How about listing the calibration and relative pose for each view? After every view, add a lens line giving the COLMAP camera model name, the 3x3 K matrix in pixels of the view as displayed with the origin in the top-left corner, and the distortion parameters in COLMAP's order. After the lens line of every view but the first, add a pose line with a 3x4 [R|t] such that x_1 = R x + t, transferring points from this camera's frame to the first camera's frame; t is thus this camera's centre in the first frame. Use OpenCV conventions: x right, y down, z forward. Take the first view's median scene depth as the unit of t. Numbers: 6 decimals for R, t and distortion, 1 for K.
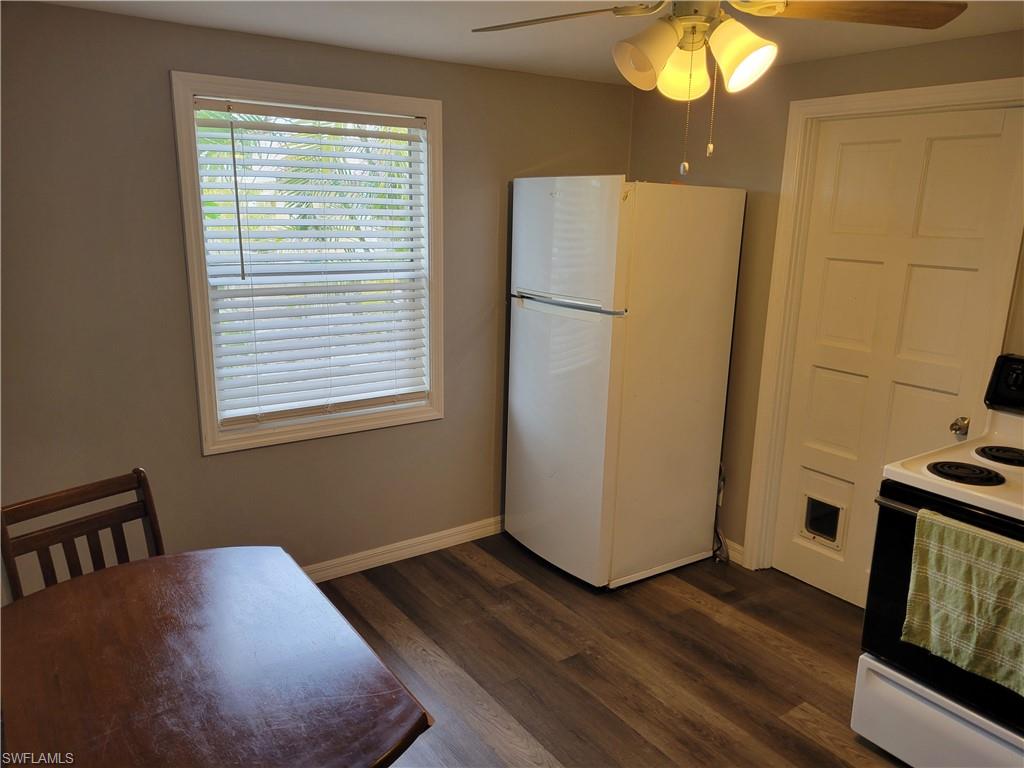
lens RADIAL K [[773.3, 0, 512.2], [0, 773.3, 385.7], [0, 0, 1]] dist [0.037620, -0.033740]
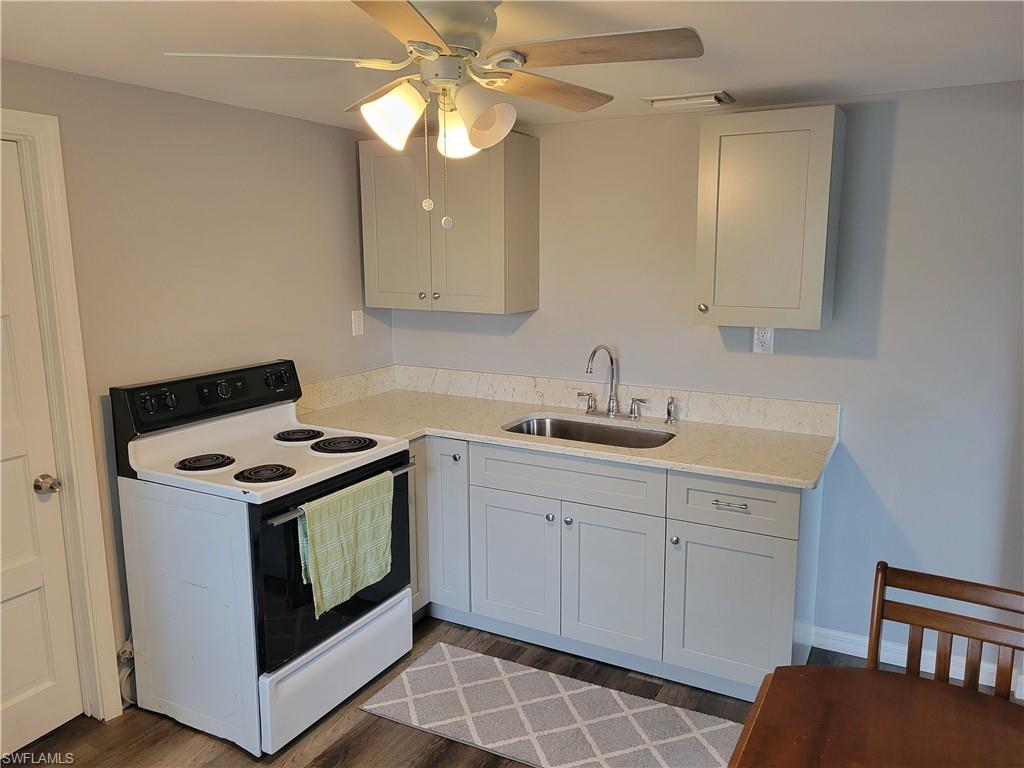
lens RADIAL K [[773.3, 0, 513.4], [0, 773.3, 384.4], [0, 0, 1]] dist [0.037620, -0.033740]
pose [[-0.438262, -0.173407, 0.881962, -0.627799], [0.207979, 0.935023, 0.287189, -0.289871], [-0.874455, 0.309294, -0.373720, 1.141959]]
